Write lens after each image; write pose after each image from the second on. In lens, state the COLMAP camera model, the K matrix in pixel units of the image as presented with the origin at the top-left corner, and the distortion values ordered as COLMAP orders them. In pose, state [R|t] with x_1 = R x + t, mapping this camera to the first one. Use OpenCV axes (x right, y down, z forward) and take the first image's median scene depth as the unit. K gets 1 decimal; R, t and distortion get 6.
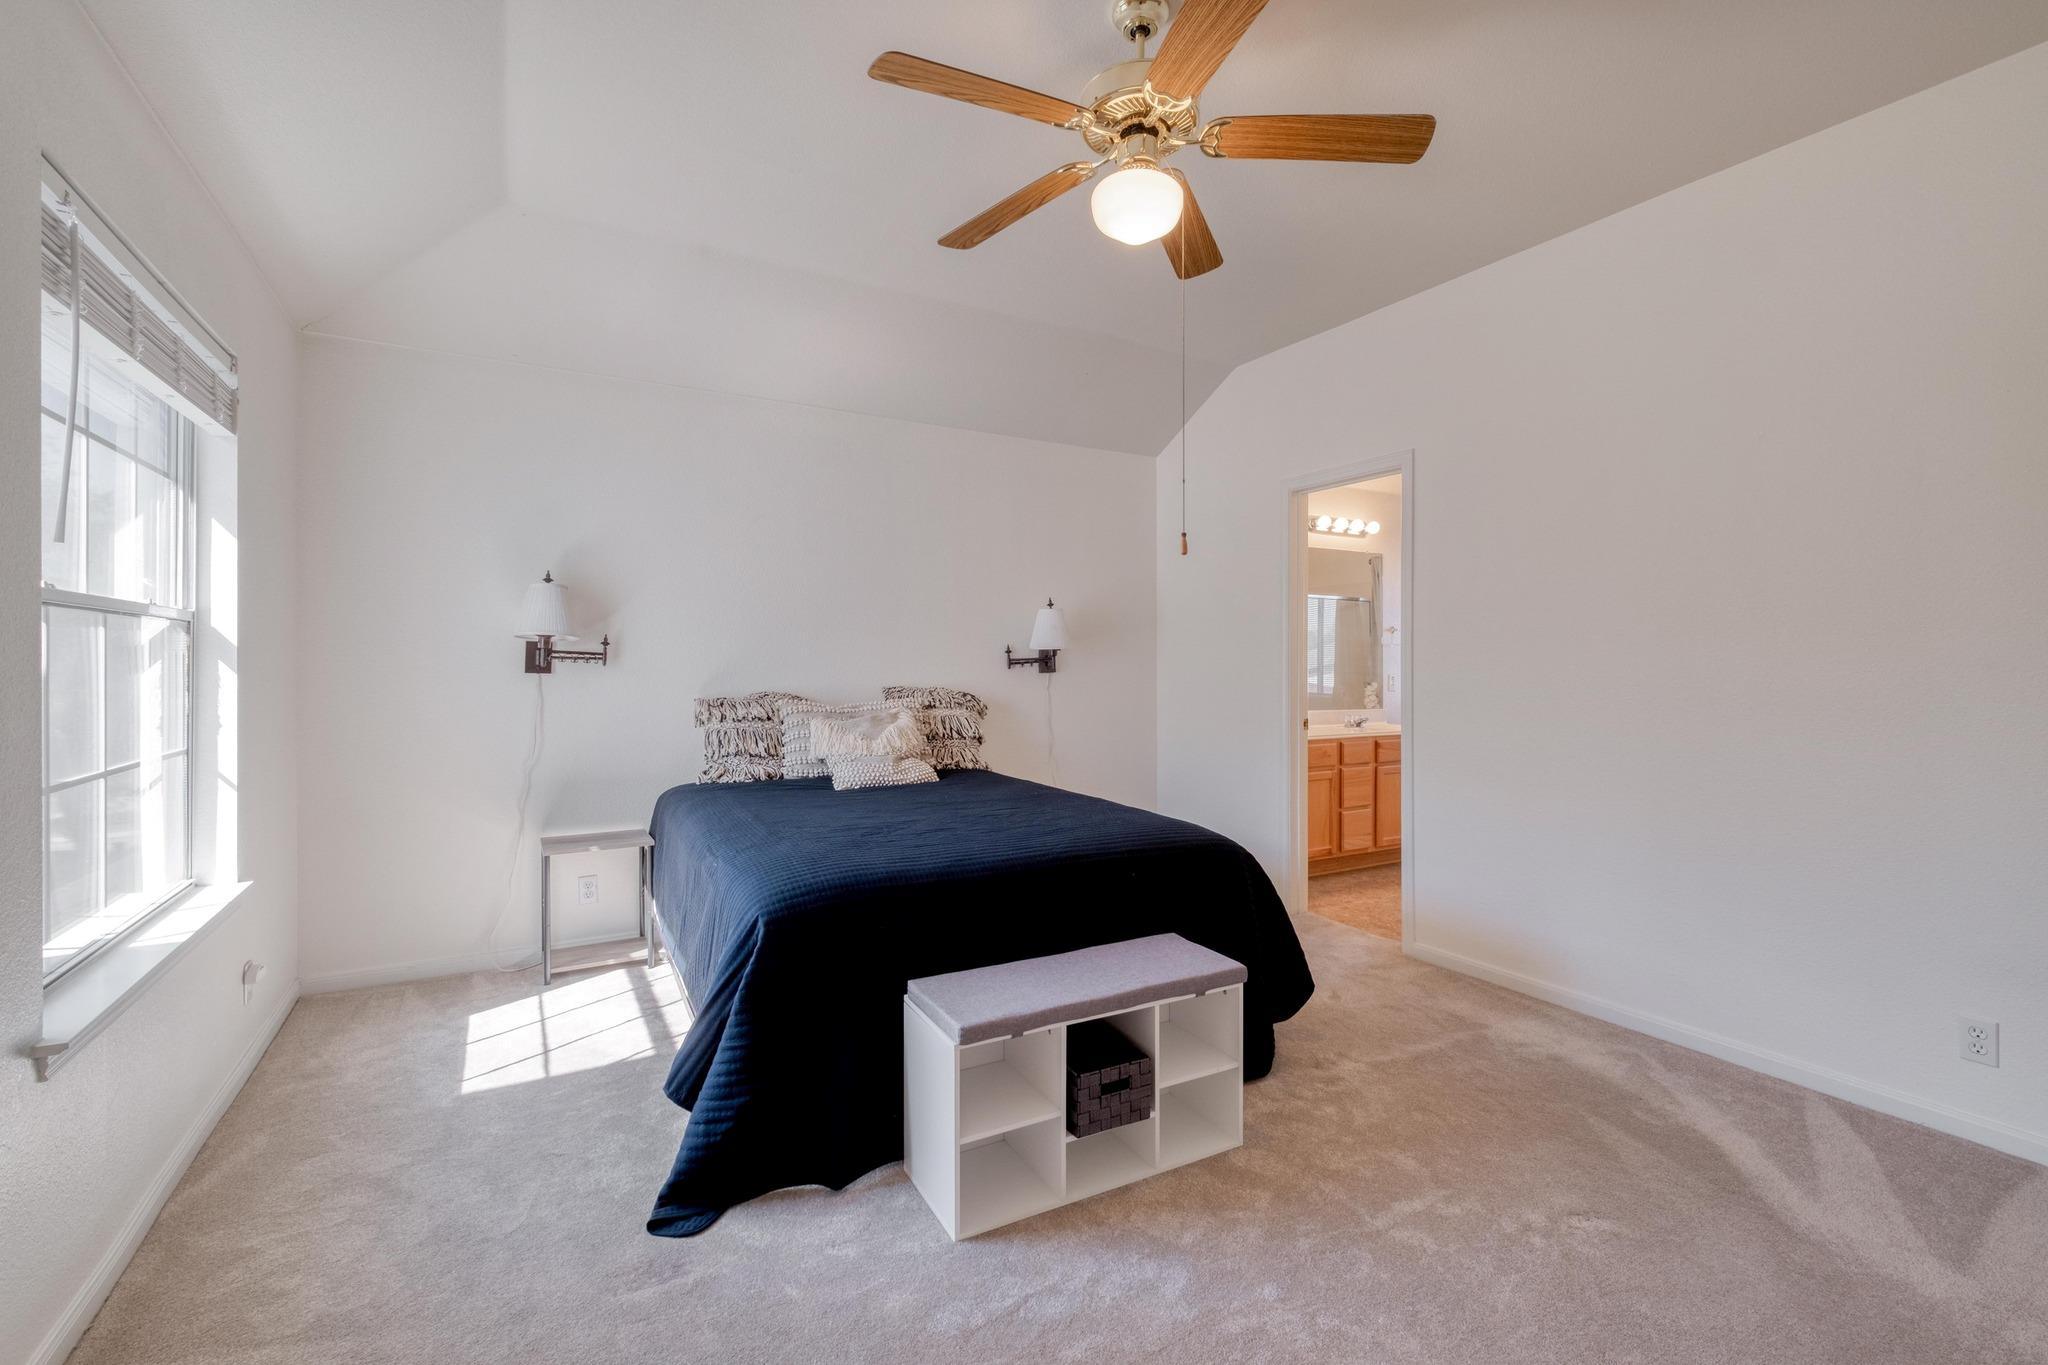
lens RADIAL K [[885.1, 0, 1019.6], [0, 885.1, 674.8], [0, 0, 1]] dist [0.003552, 0.000275]
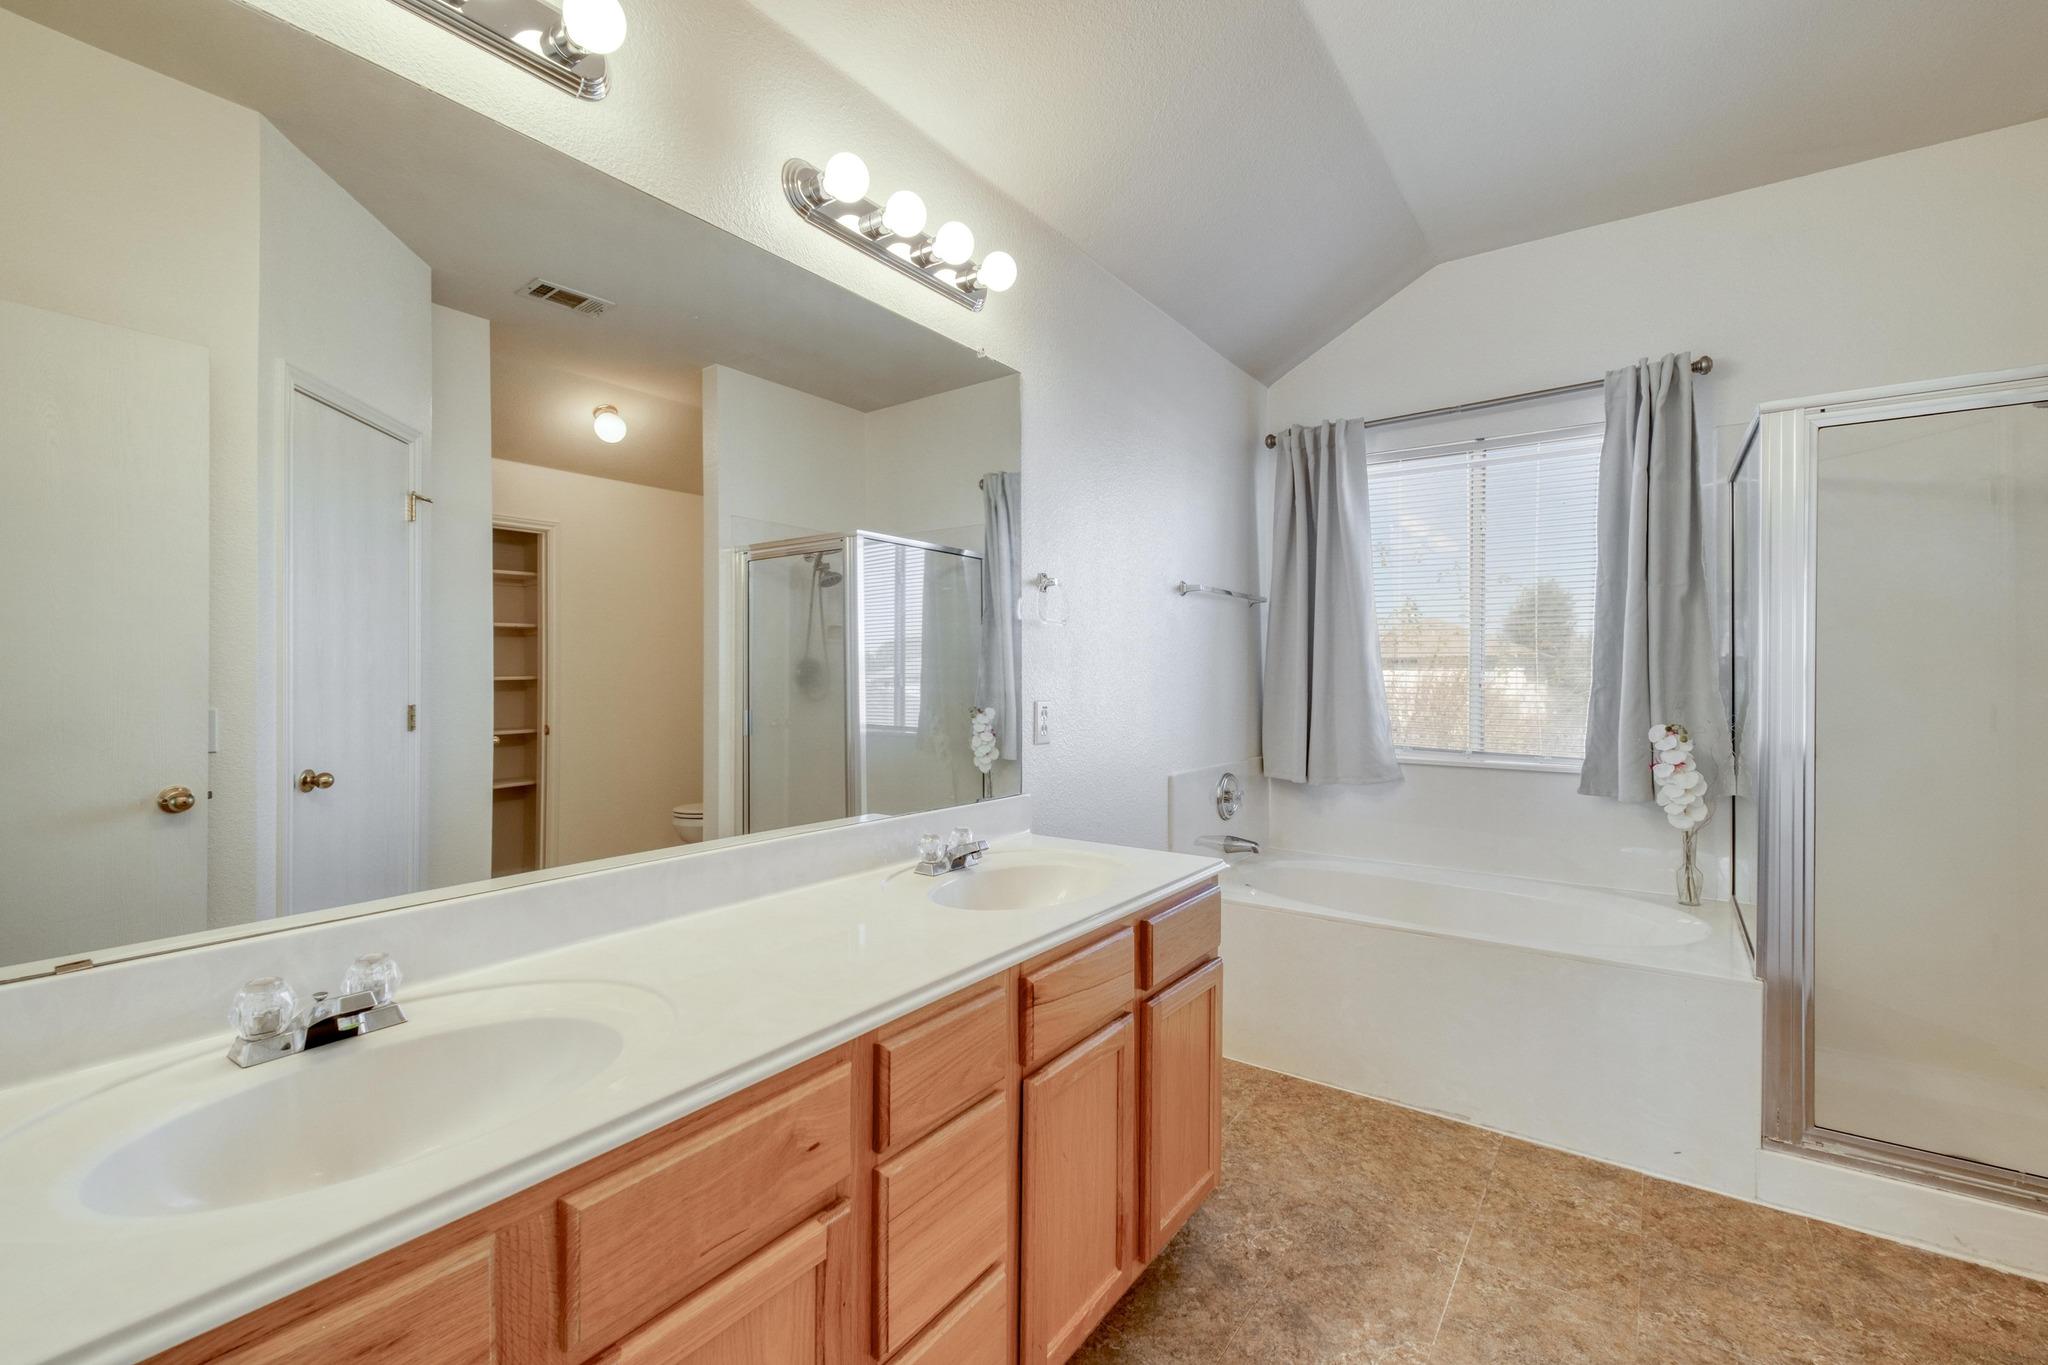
lens RADIAL K [[885.1, 0, 1029.2], [0, 885.1, 680.0], [0, 0, 1]] dist [0.003552, 0.000275]
pose [[0.904690, 0.001878, 0.426066, 0.271605], [-0.002260, 0.999997, 0.000391, -0.009820], [-0.426064, -0.001317, 0.904692, 0.705487]]
